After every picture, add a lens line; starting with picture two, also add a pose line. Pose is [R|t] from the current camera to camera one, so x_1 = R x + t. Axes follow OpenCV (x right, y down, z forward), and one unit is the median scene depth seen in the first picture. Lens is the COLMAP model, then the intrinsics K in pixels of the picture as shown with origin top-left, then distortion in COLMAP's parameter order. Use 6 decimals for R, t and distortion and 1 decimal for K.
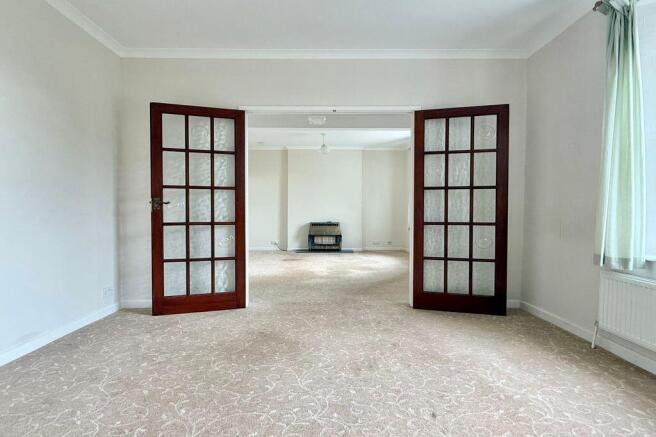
lens RADIAL K [[363.7, 0, 328.5], [0, 363.7, 218.7], [0, 0, 1]] dist [-0.002204, 0.000135]
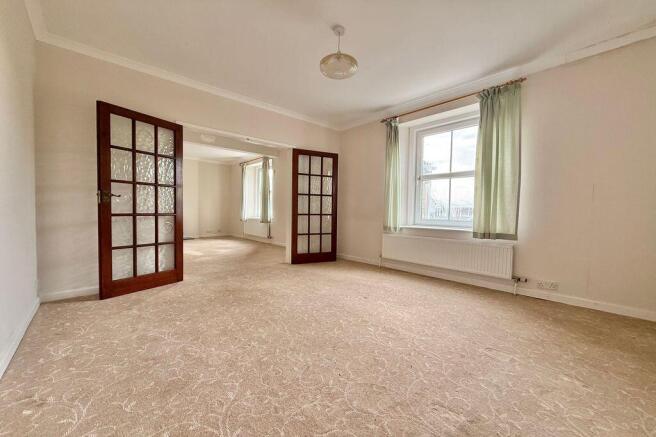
lens RADIAL K [[260.3, 0, 324.9], [0, 260.3, 218.2], [0, 0, 1]] dist [-0.002468, -0.000265]
pose [[0.747308, -0.009465, 0.664410, -0.485689], [0.001051, 0.999914, 0.013062, 0.015380], [-0.664476, -0.009063, 0.747254, -0.013452]]
